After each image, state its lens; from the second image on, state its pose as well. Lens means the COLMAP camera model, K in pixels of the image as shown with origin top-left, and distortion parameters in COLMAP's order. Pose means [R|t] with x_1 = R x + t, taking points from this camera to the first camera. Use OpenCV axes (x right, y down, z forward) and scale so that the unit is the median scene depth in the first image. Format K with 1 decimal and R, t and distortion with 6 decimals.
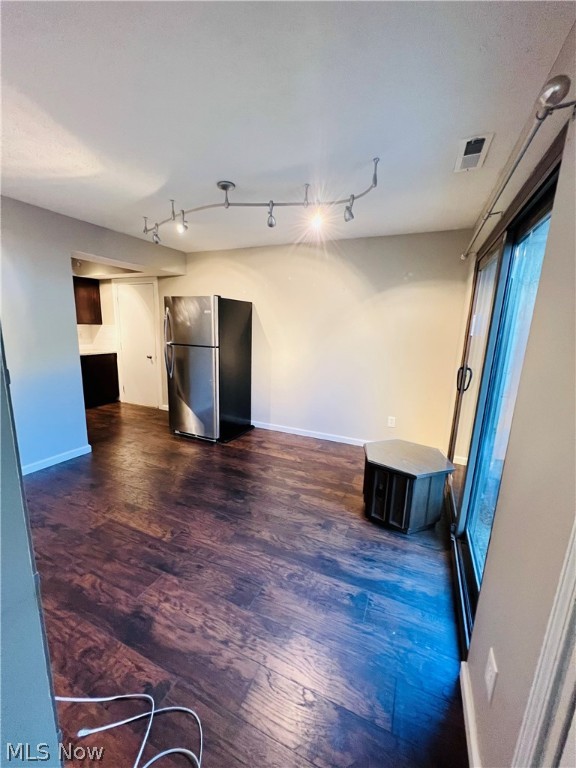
lens RADIAL K [[304.6, 0, 286.3], [0, 304.6, 381.9], [0, 0, 1]] dist [-0.000013, -0.000860]
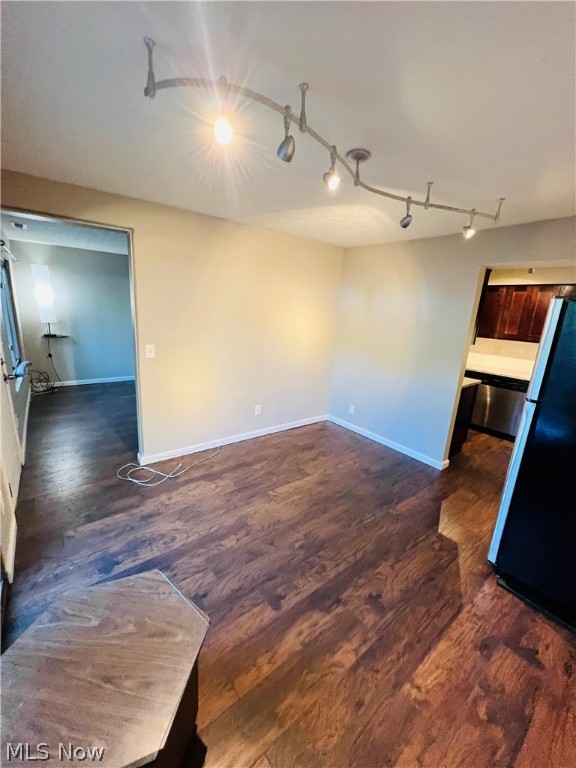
lens RADIAL K [[304.6, 0, 287.4], [0, 304.6, 387.8], [0, 0, 1]] dist [-0.000013, -0.000860]
pose [[-0.465952, 0.163862, -0.869505, 0.649891], [-0.226216, 0.927980, 0.296107, -0.316788], [0.855404, 0.334668, -0.395325, 1.436275]]
